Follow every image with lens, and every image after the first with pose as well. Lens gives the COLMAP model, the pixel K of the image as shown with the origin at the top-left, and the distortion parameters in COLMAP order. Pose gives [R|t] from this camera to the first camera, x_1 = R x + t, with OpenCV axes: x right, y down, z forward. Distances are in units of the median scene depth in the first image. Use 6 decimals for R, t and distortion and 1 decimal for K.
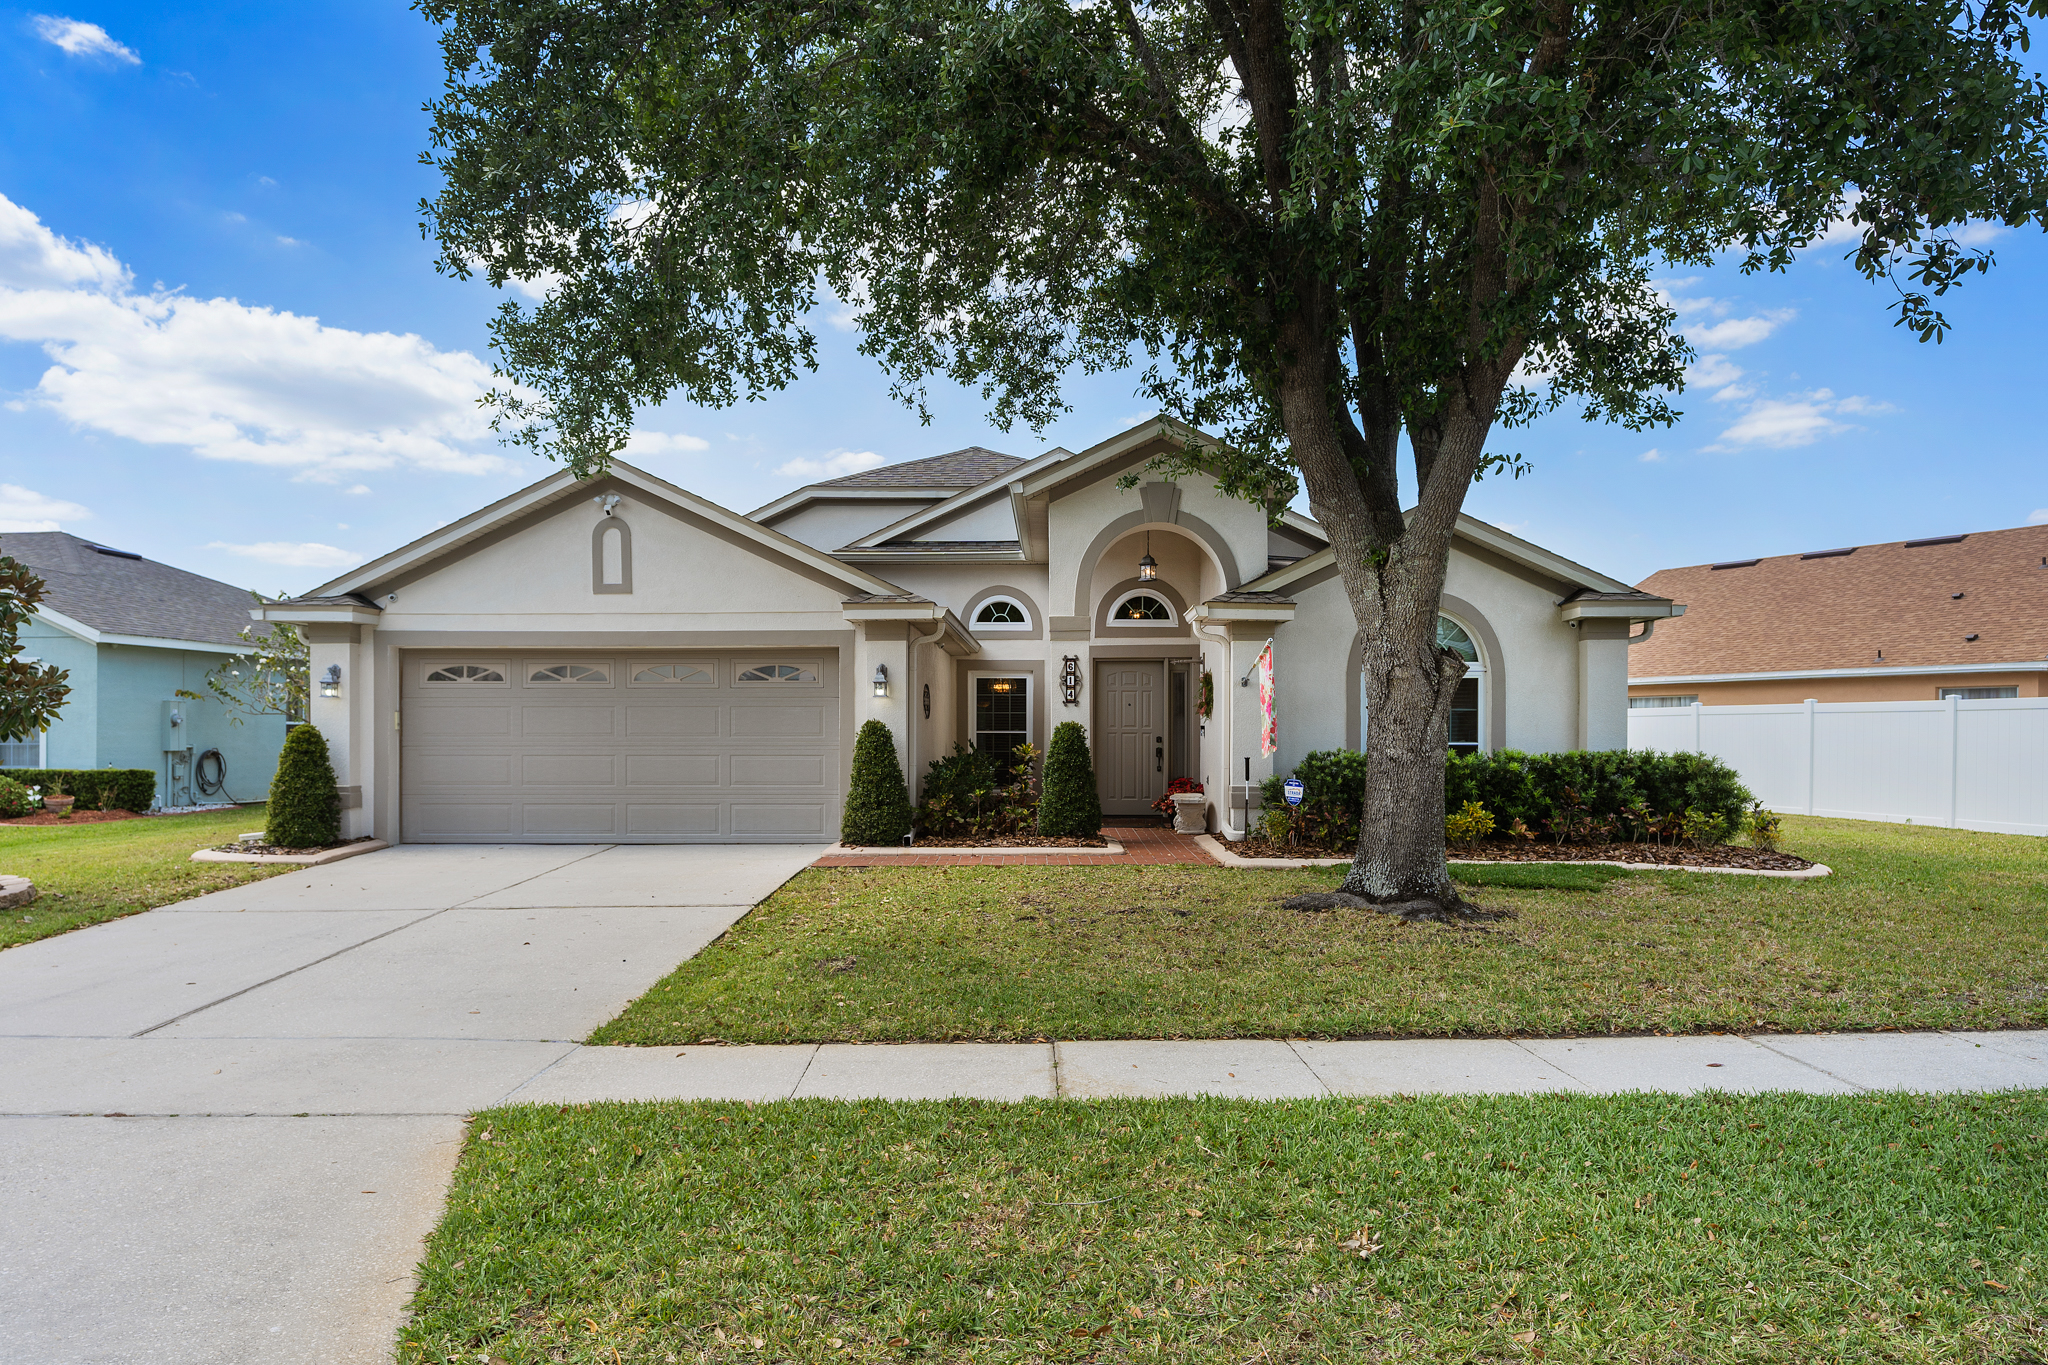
lens RADIAL K [[1304.4, 0, 1026.1], [0, 1304.4, 729.5], [0, 0, 1]] dist [-0.005754, -0.000505]
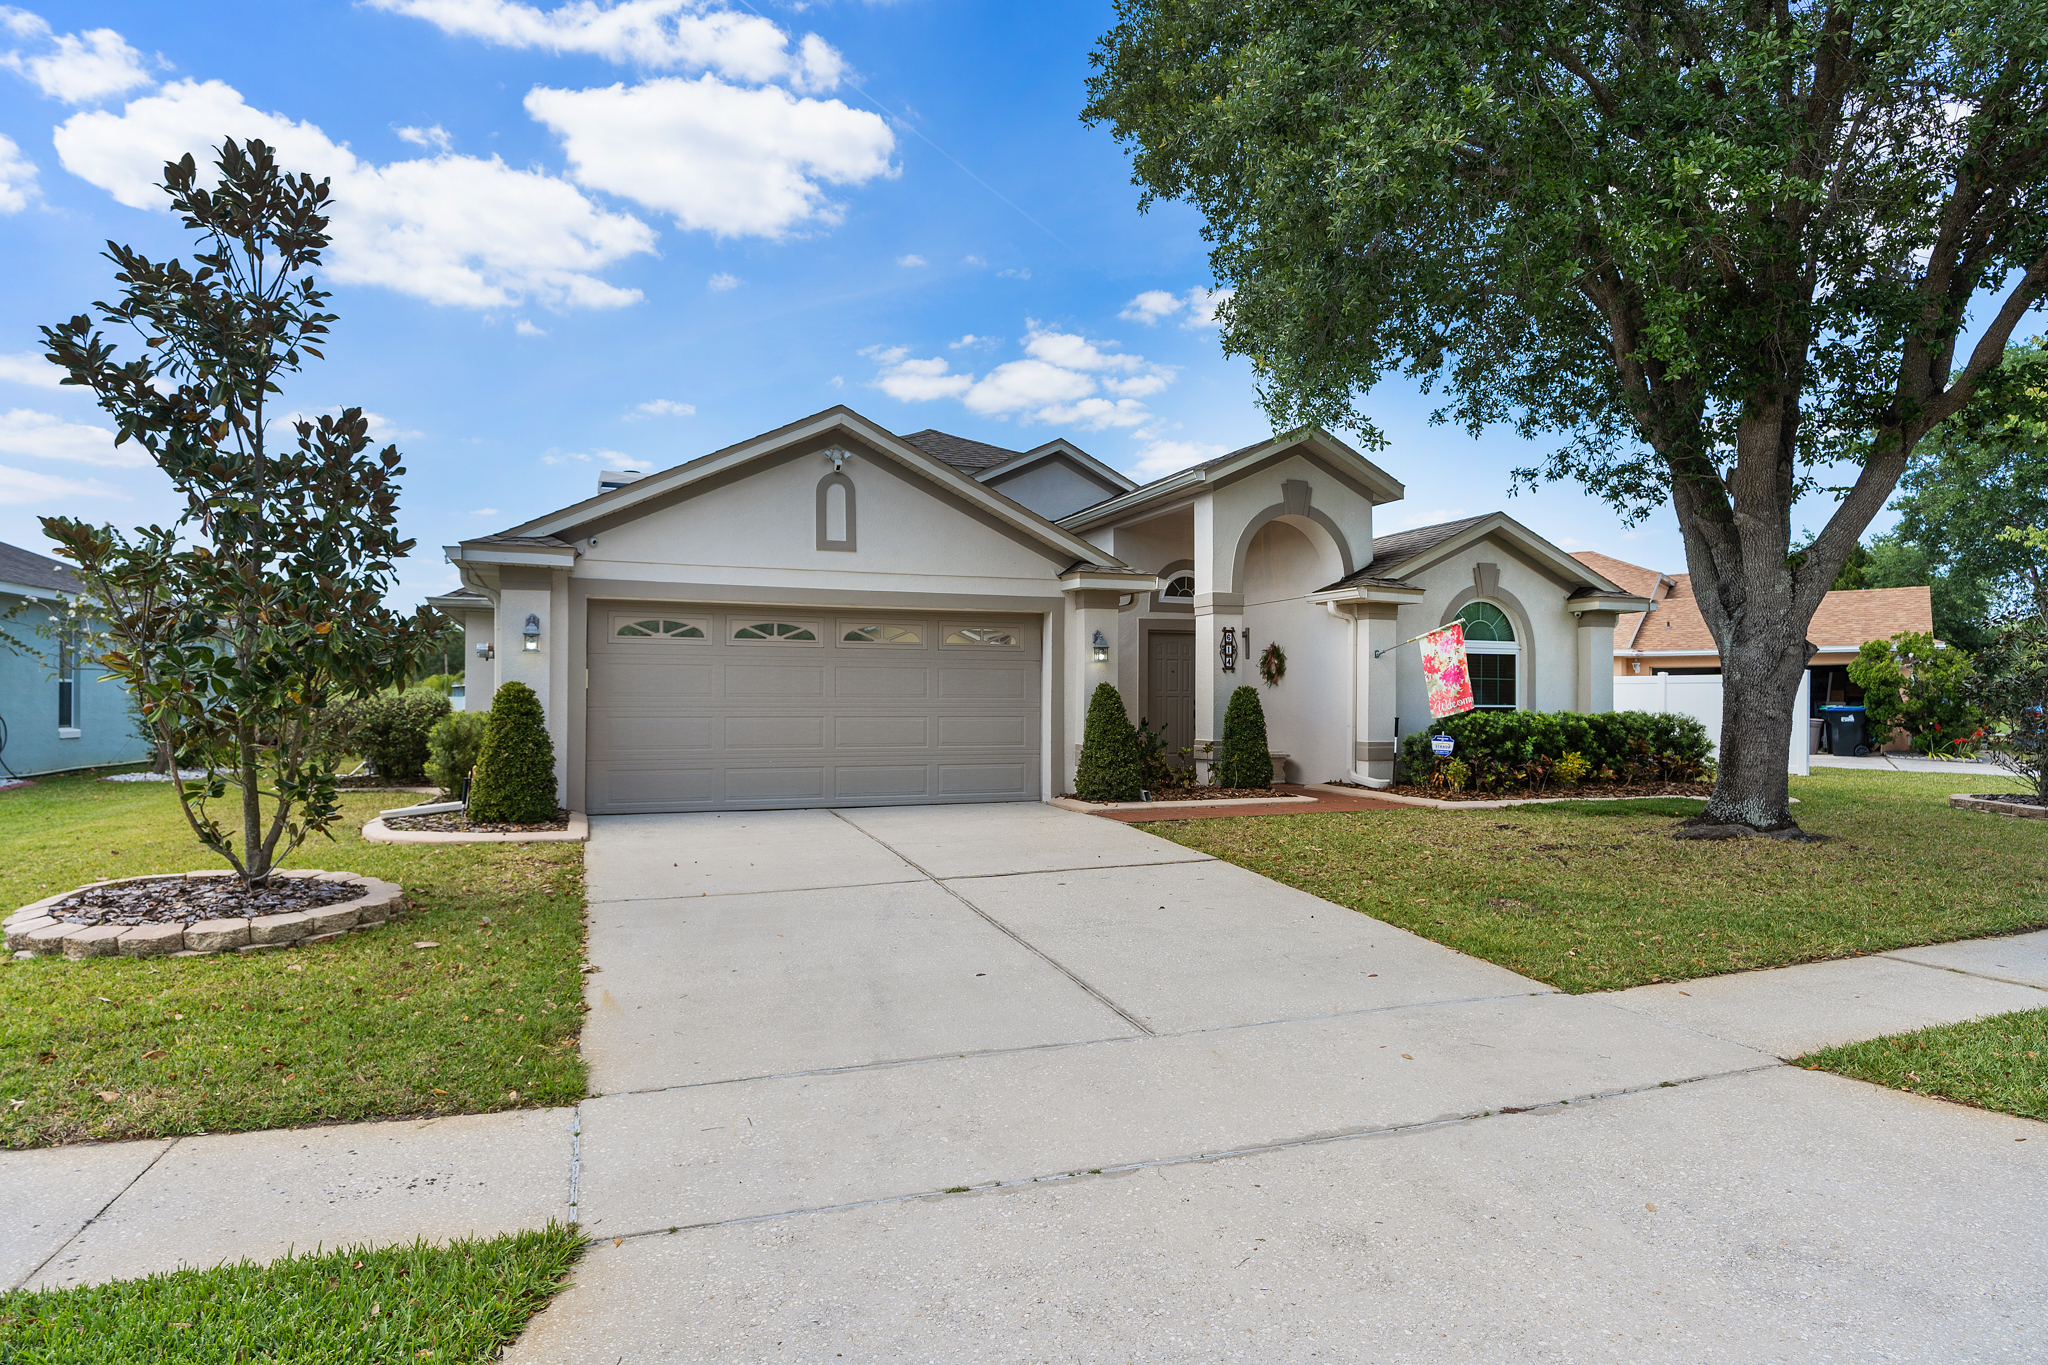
lens RADIAL K [[1159.9, 0, 1022.0], [0, 1159.9, 656.8], [0, 0, 1]] dist [-0.003514, -0.000164]
pose [[0.922863, 0.018695, 0.384675, -0.523443], [-0.005976, 0.999396, -0.034234, 0.004024], [-0.385083, 0.029294, 0.922417, 0.148405]]
